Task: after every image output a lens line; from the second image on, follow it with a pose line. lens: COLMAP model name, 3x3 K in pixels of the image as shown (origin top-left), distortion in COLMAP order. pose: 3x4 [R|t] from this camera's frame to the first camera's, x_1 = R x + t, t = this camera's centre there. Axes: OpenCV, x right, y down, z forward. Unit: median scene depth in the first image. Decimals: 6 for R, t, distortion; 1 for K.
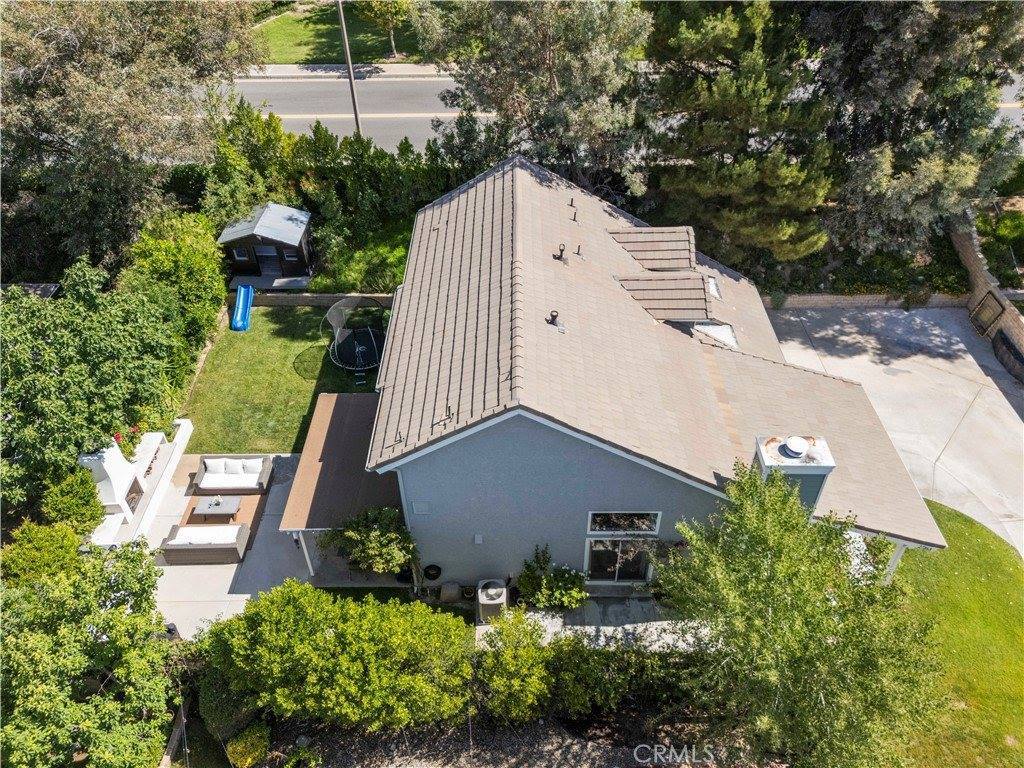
lens RADIAL K [[761.7, 0, 512.0], [0, 761.7, 384.0], [0, 0, 1]] dist [0.058406, -0.044325]
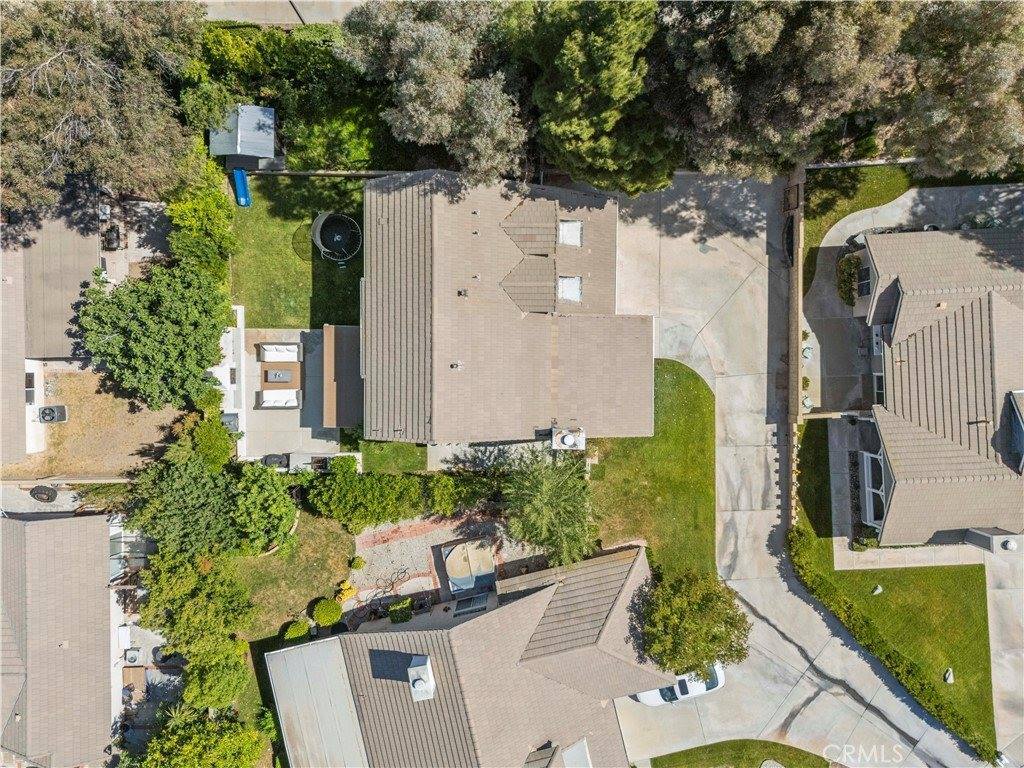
lens RADIAL K [[761.7, 0, 512.0], [0, 761.7, 384.0], [0, 0, 1]] dist [0.058406, -0.044325]
pose [[0.999996, -0.000023, -0.002802, 0.143630], [0.002181, 0.634171, 0.773190, -1.055125], [0.001759, -0.773193, 0.634168, -0.128161]]
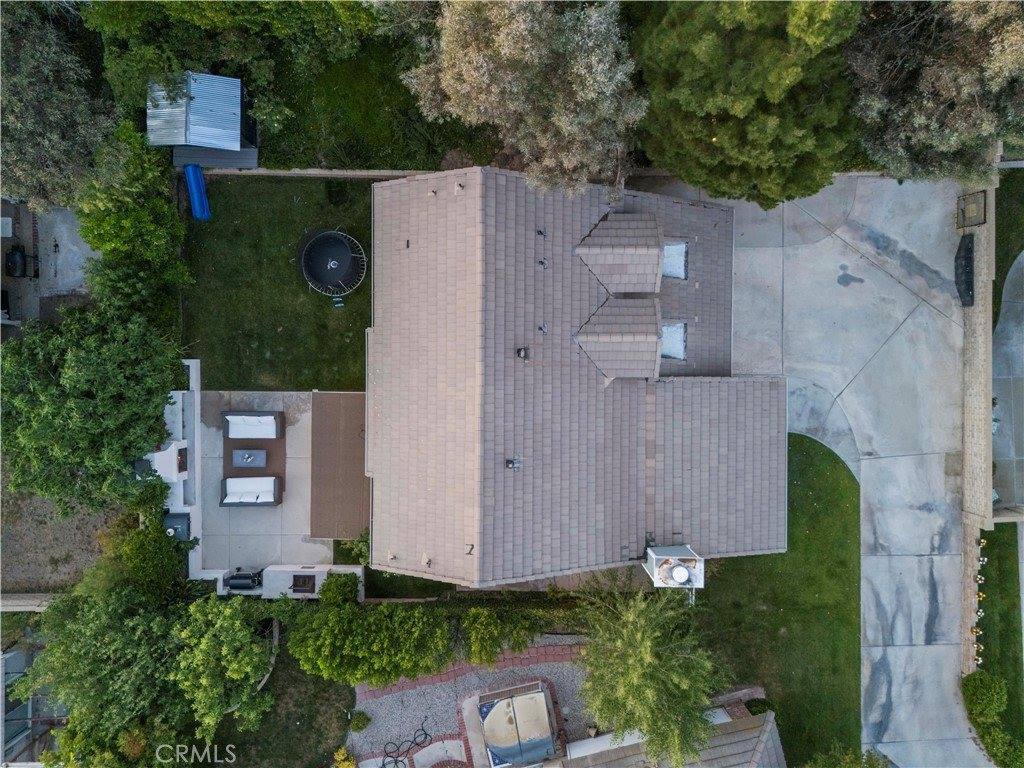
lens RADIAL K [[761.7, 0, 512.0], [0, 761.7, 384.0], [0, 0, 1]] dist [0.058406, -0.044325]
pose [[0.999979, 0.001167, 0.006297, 0.037372], [-0.005592, 0.638388, 0.769695, -0.782689], [-0.003121, -0.769714, 0.638381, 0.248008]]
